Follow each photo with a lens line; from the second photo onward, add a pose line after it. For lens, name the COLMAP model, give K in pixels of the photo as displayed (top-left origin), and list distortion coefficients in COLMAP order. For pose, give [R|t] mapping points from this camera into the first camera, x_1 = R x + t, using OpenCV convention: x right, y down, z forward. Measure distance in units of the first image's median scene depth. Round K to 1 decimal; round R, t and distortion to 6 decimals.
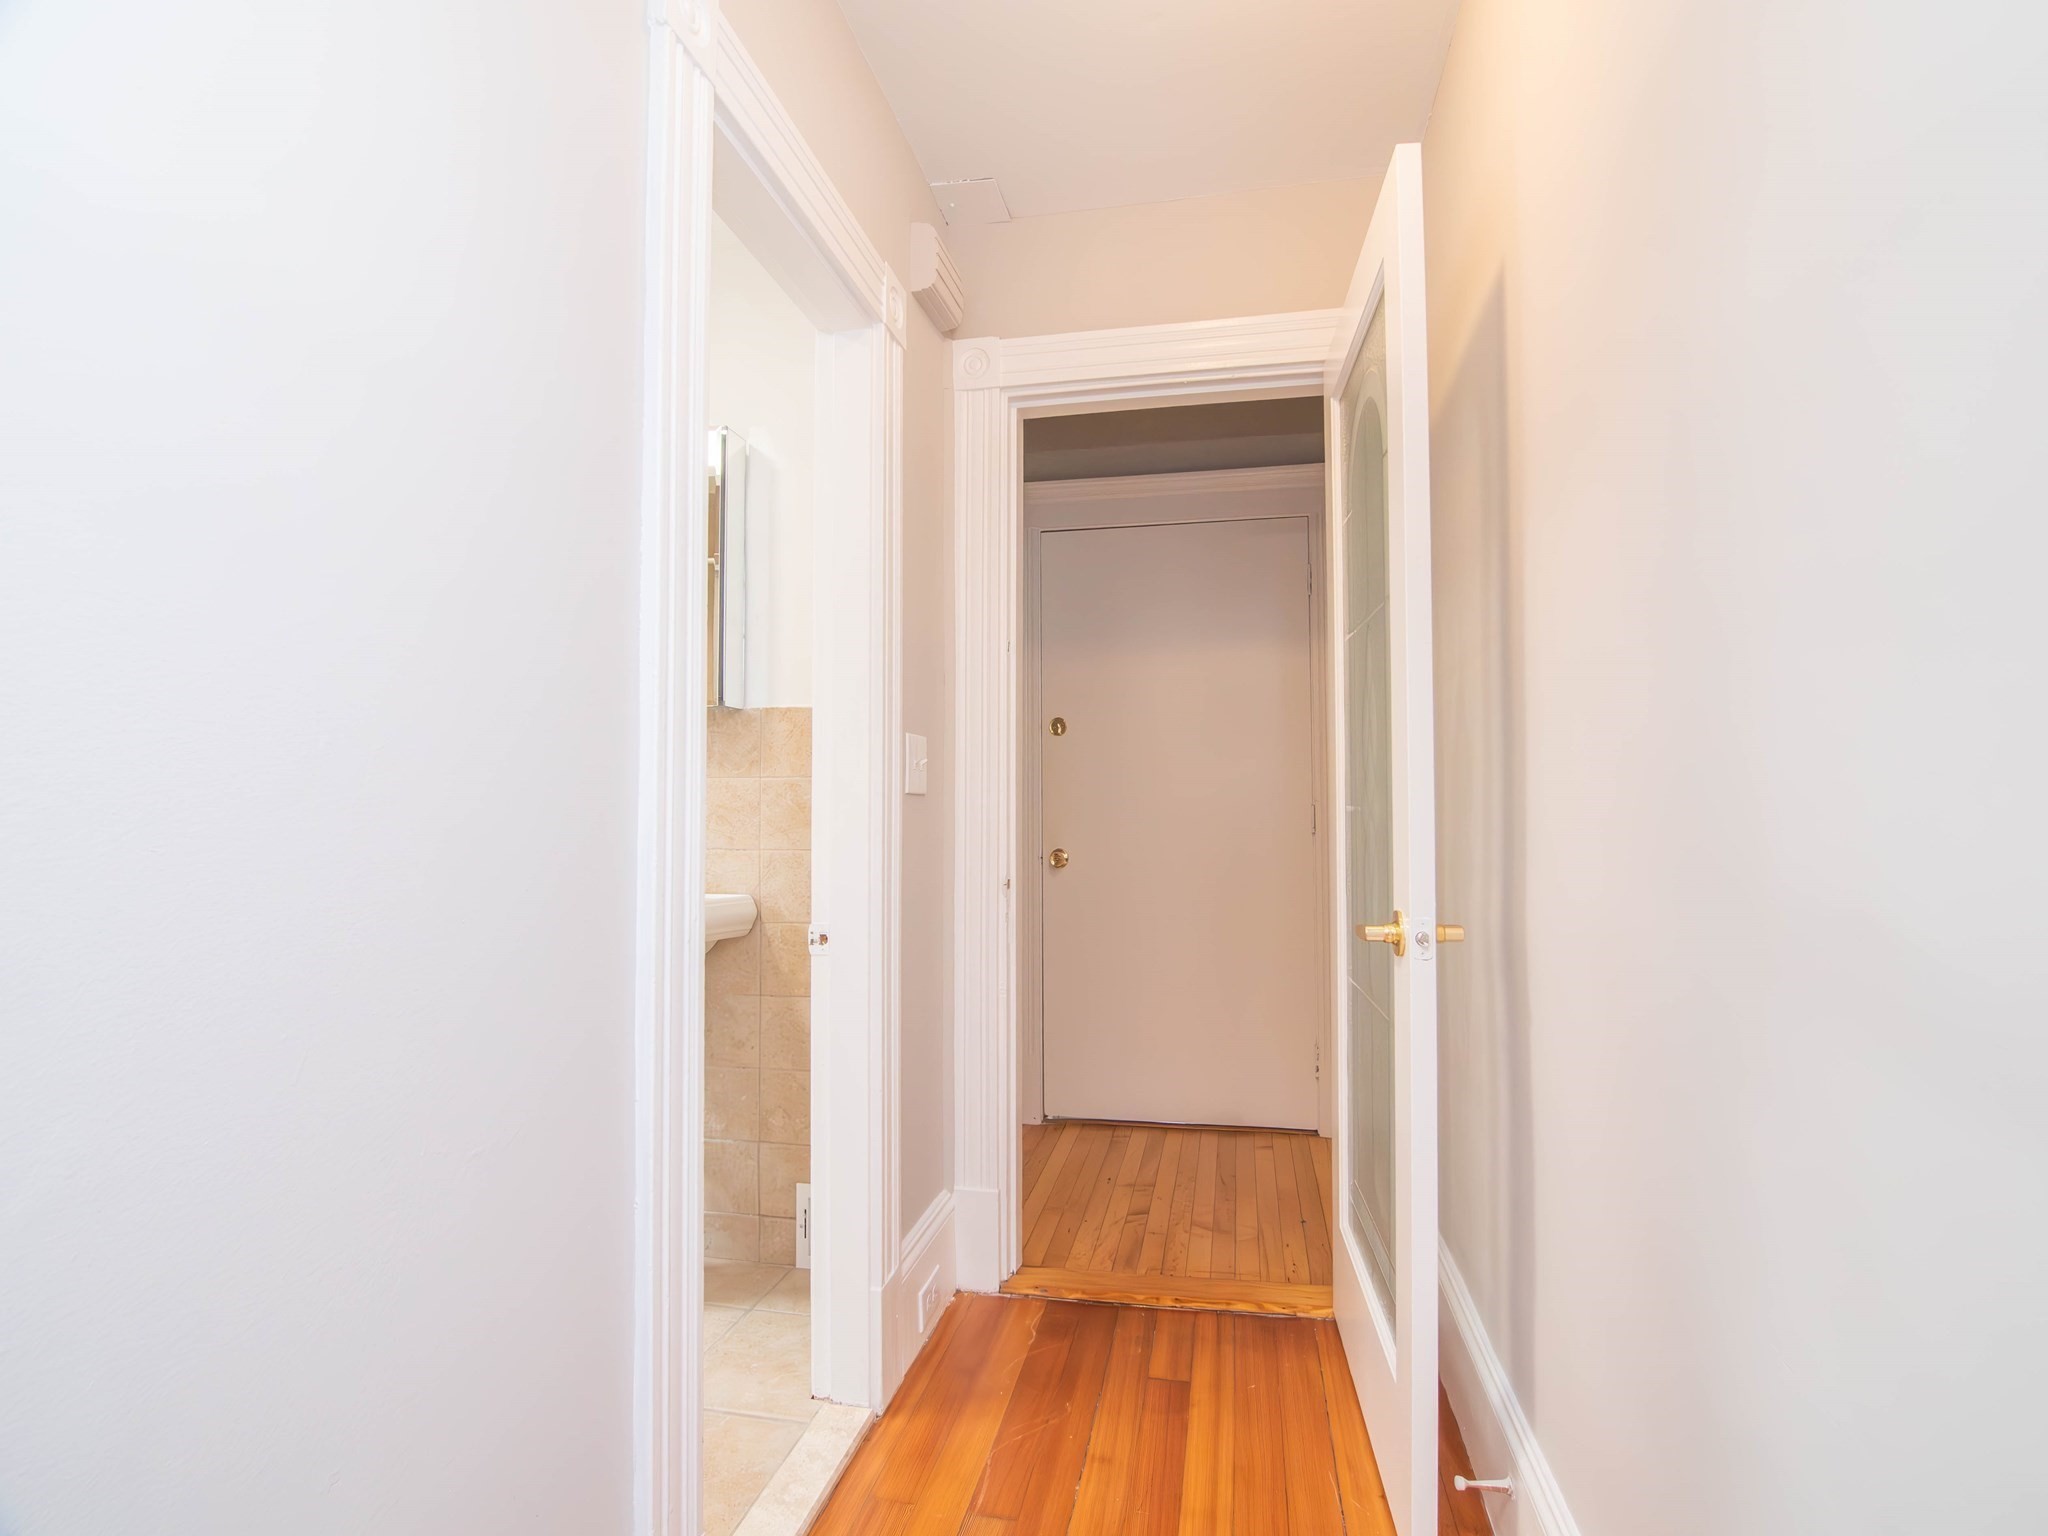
lens RADIAL K [[993.2, 0, 1059.7], [0, 993.2, 771.5], [0, 0, 1]] dist [-0.001668, -0.001318]
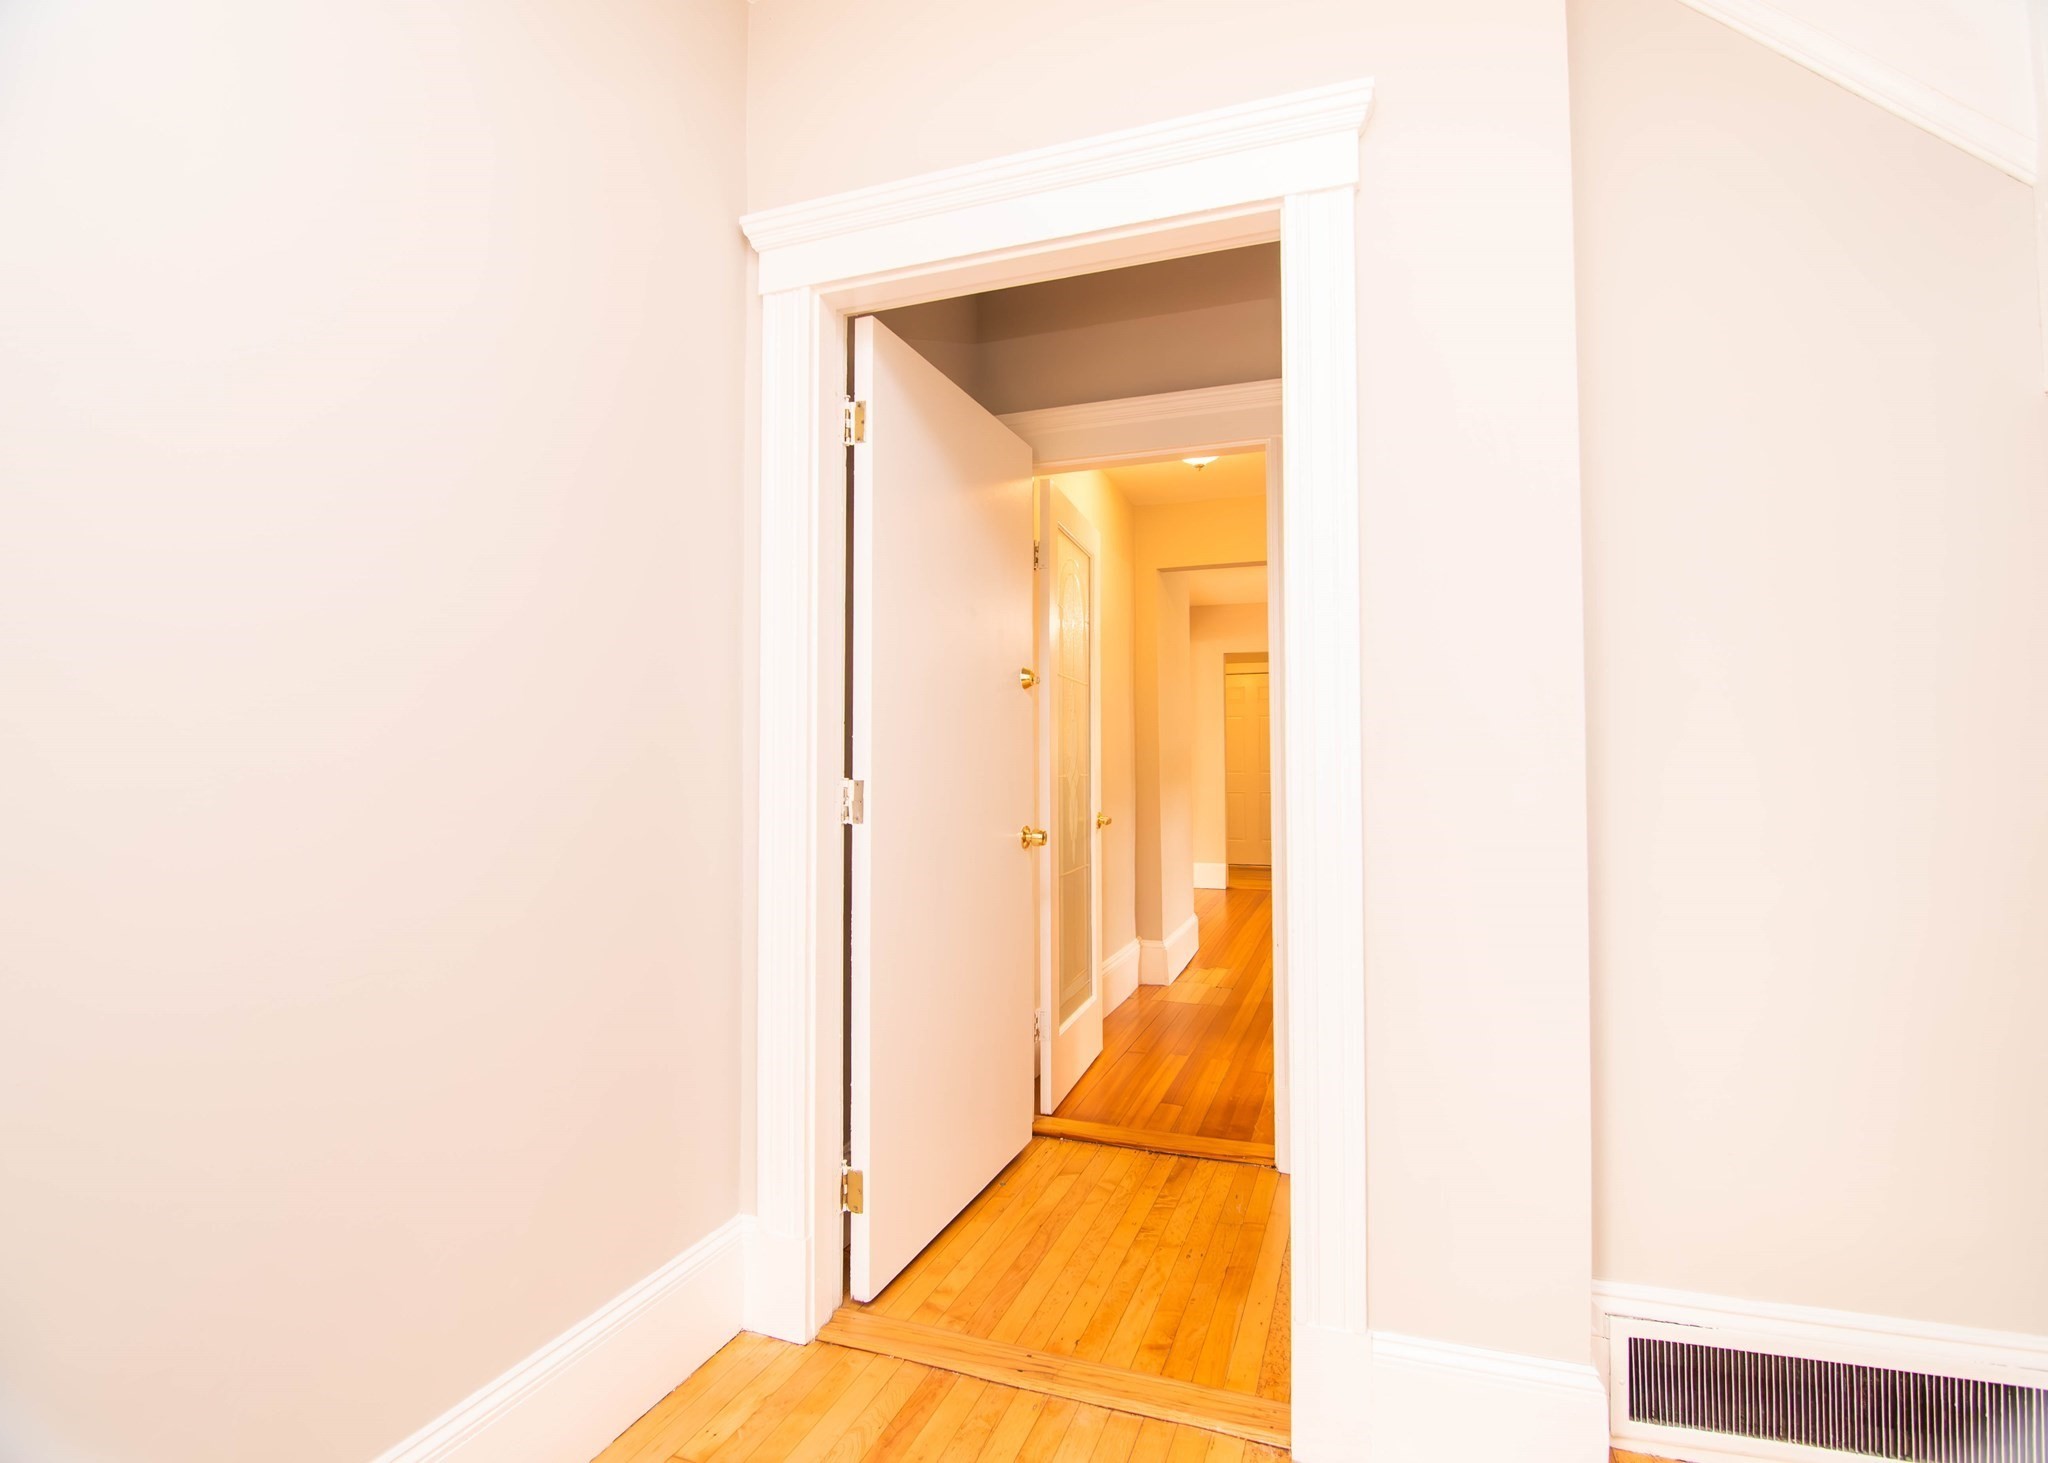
lens RADIAL K [[992.1, 0, 1024.0], [0, 992.1, 731.5], [0, 0, 1]] dist [-0.002155, 0.000214]
pose [[-0.985258, 0.008134, 0.170880, 0.058842], [-0.003230, 0.997806, -0.066123, 0.070570], [-0.171043, -0.065700, -0.983071, 2.607764]]
